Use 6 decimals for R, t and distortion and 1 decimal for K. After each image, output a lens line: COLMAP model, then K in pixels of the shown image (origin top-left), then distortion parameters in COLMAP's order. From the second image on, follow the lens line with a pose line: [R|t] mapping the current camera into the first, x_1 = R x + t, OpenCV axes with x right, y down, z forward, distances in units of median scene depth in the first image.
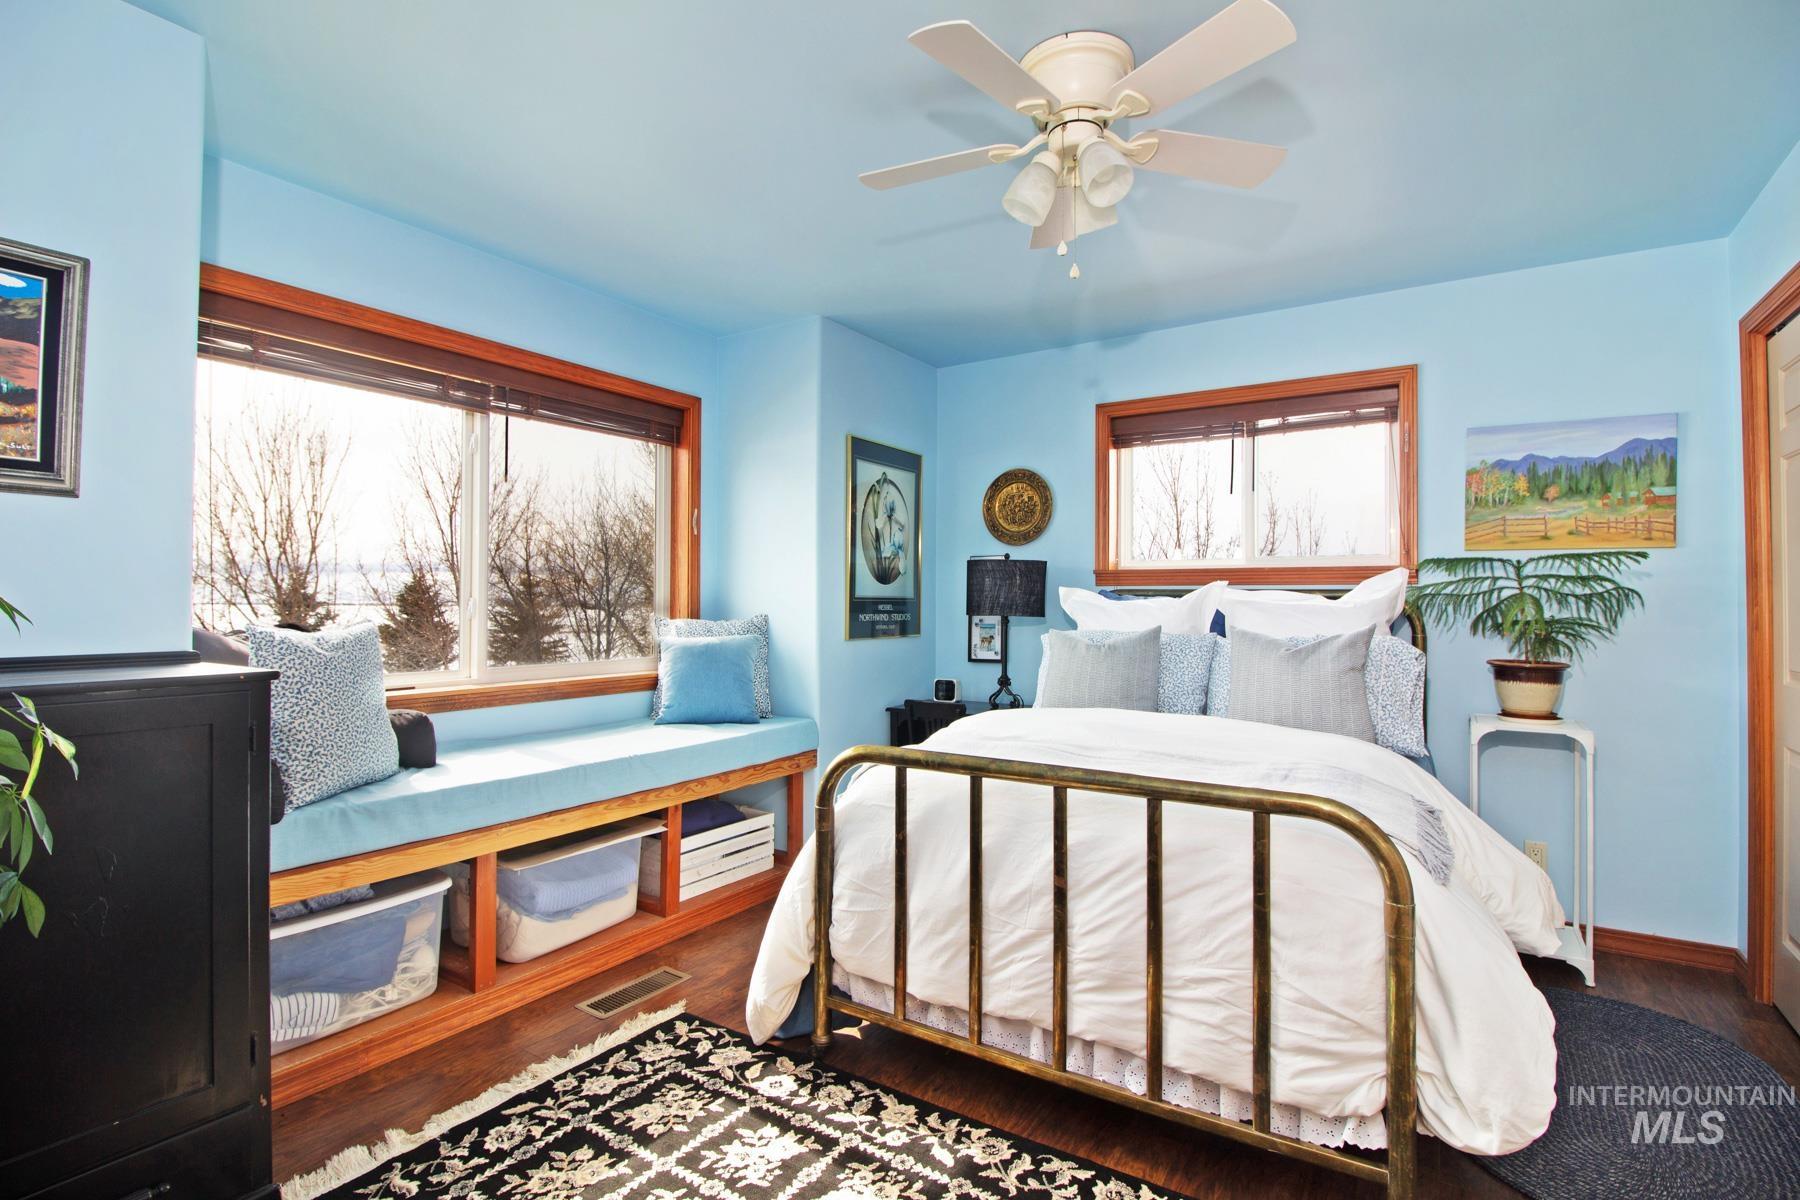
lens RADIAL K [[858.0, 0, 905.1], [0, 858.0, 597.4], [0, 0, 1]] dist [-0.024497, -0.001143]
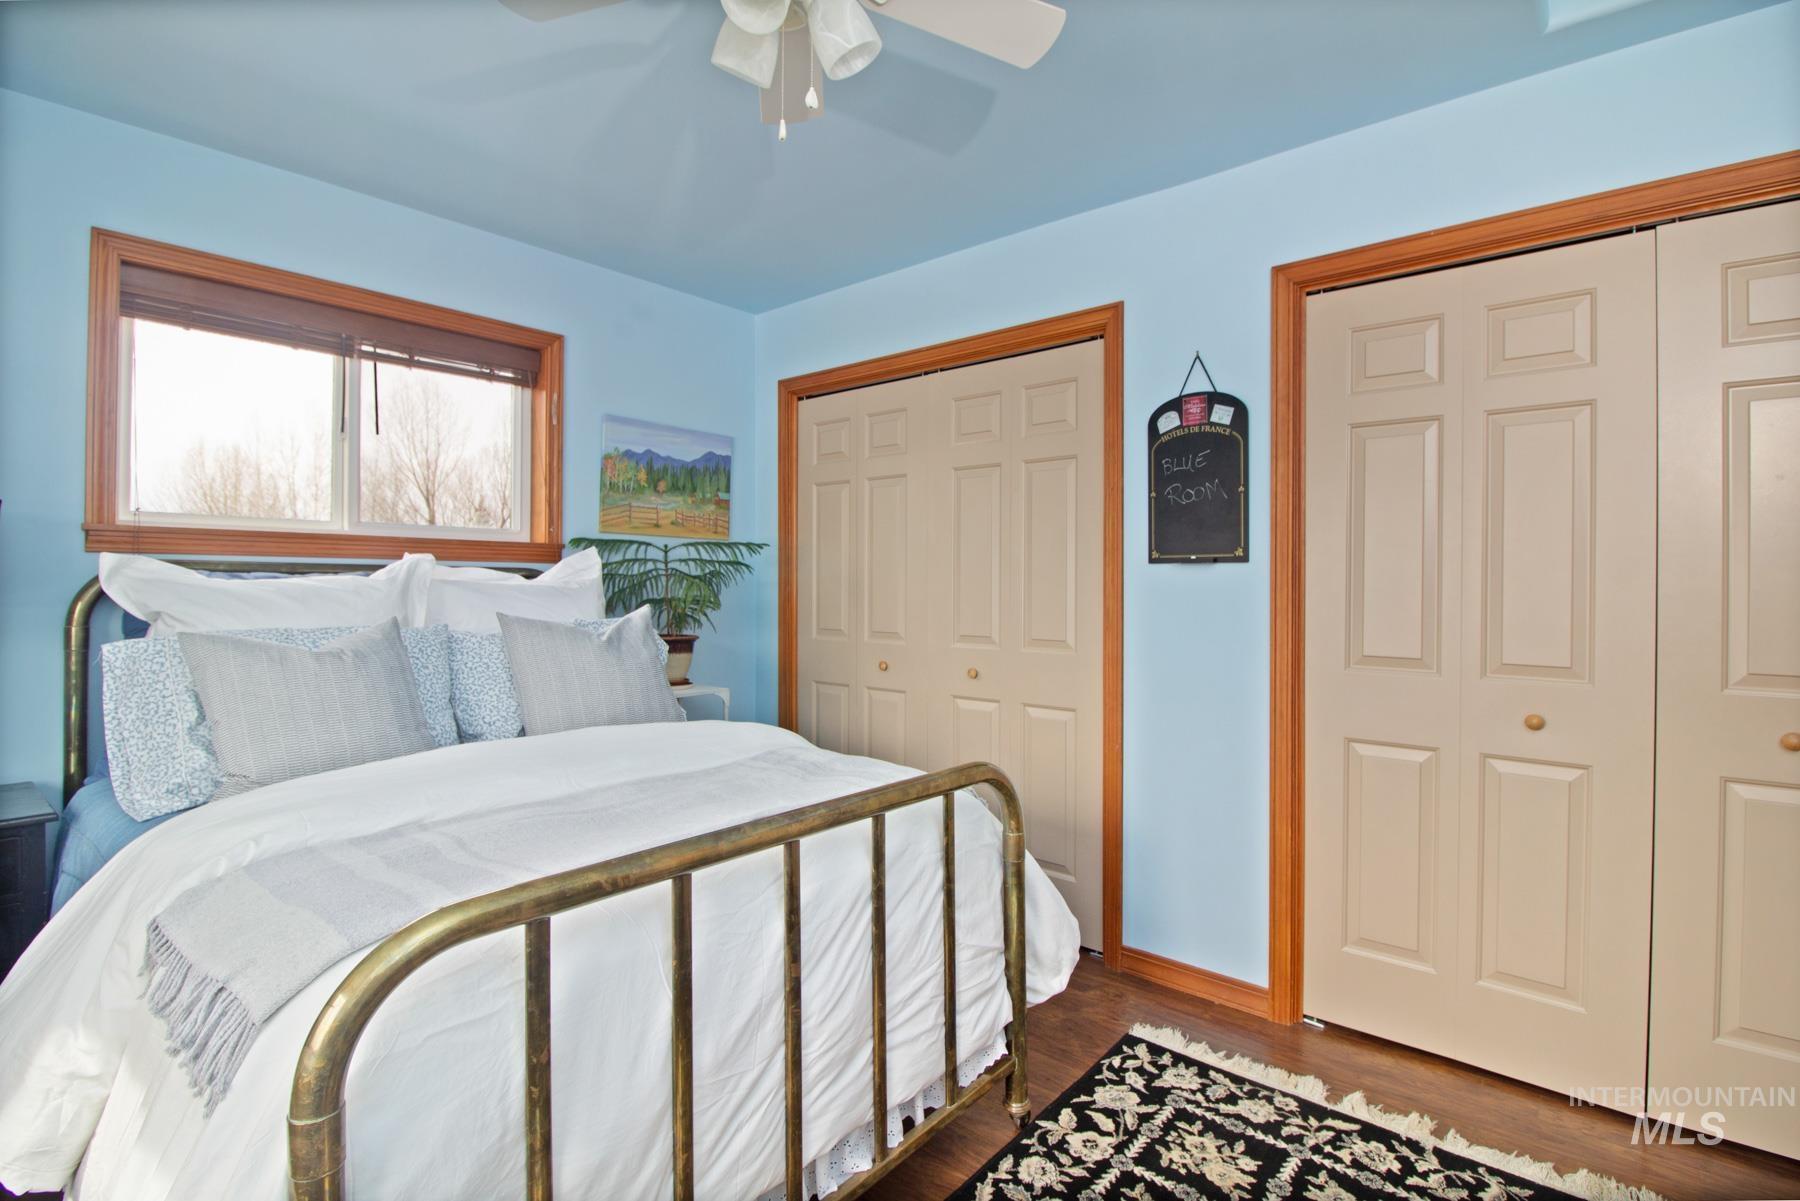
lens RADIAL K [[858.0, 0, 901.5], [0, 858.0, 593.3], [0, 0, 1]] dist [-0.024497, -0.001143]
pose [[0.106755, -0.011797, 0.994215, -0.362397], [-0.011583, 0.999847, 0.013108, 0.001183], [-0.994218, -0.012916, 0.106602, 0.576539]]
